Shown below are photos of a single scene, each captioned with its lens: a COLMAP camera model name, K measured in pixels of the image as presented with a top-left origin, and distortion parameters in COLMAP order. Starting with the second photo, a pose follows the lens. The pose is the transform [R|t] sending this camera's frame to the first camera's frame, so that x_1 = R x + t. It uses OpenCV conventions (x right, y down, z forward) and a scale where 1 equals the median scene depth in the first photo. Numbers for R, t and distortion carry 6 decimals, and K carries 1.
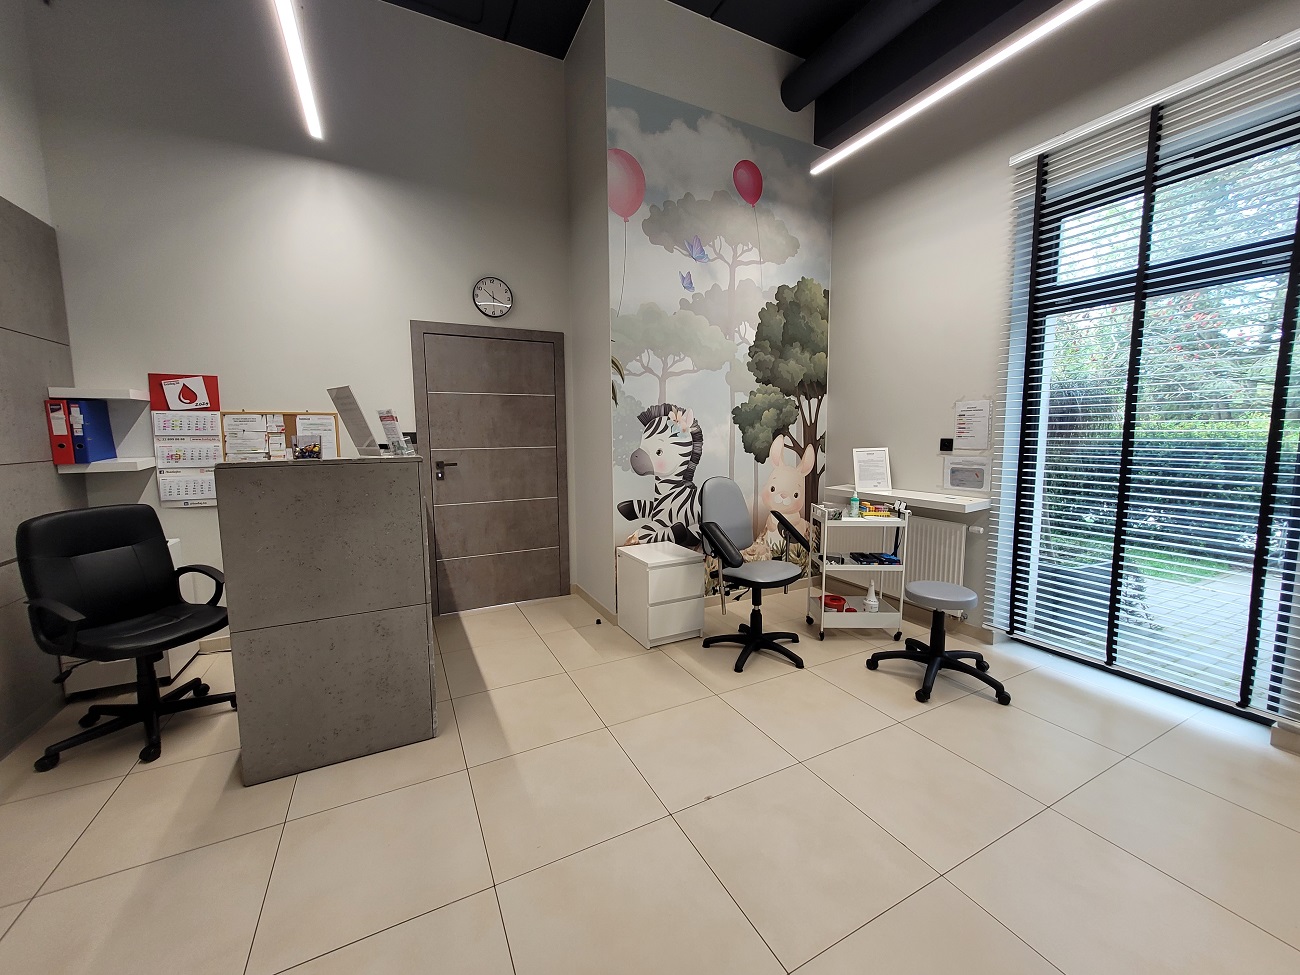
lens RADIAL K [[506.0, 0, 652.6], [0, 506.0, 483.3], [0, 0, 1]] dist [0.000476, -0.000510]
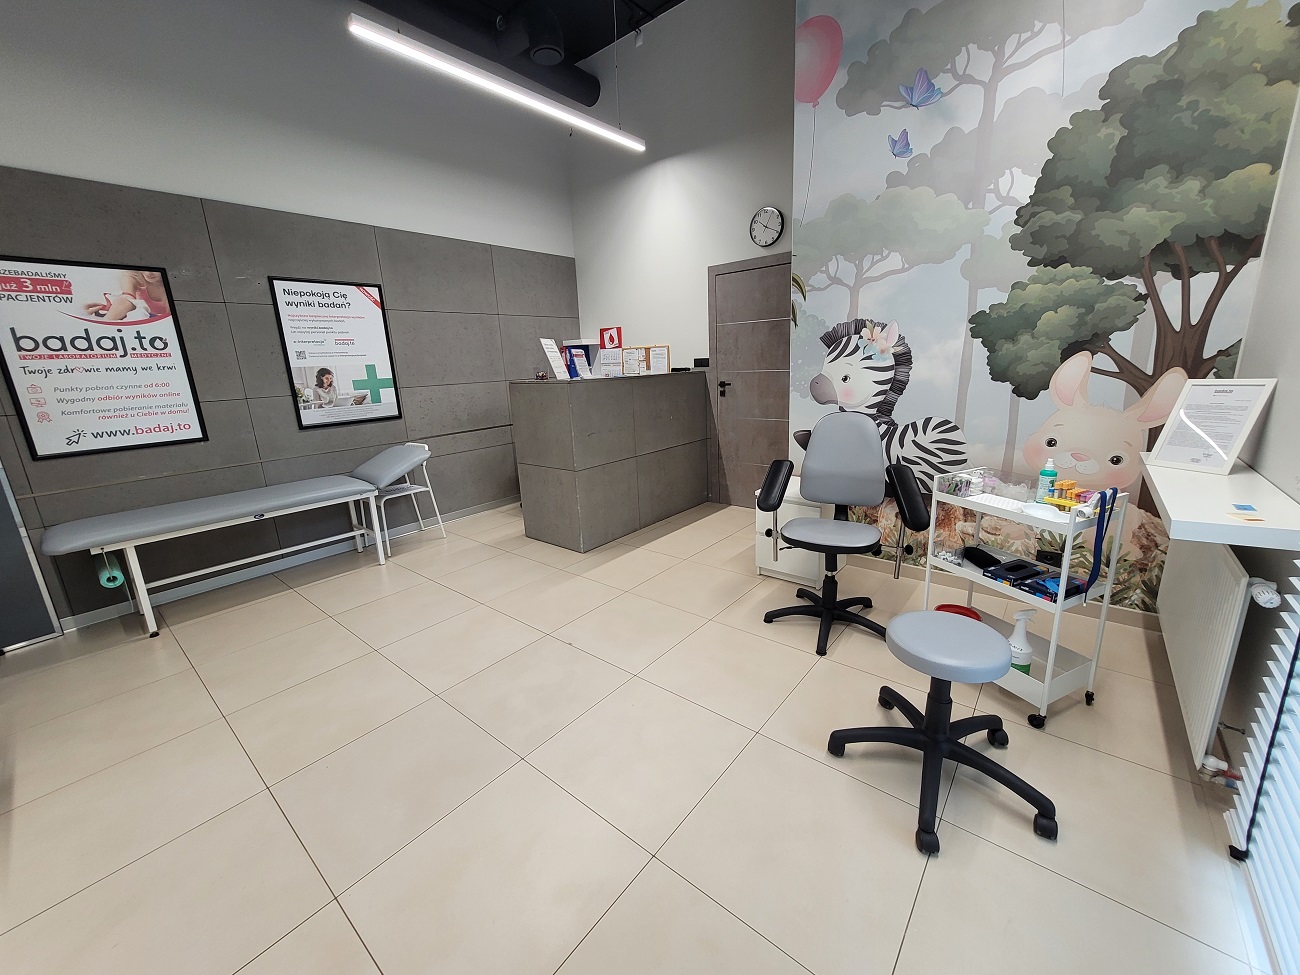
lens RADIAL K [[506.0, 0, 652.6], [0, 506.0, 483.3], [0, 0, 1]] dist [0.000476, -0.000510]
pose [[0.394762, 0.209505, -0.894579, 0.668141], [-0.053103, 0.977230, 0.205428, -0.044969], [0.917248, -0.033590, 0.396898, 0.340218]]
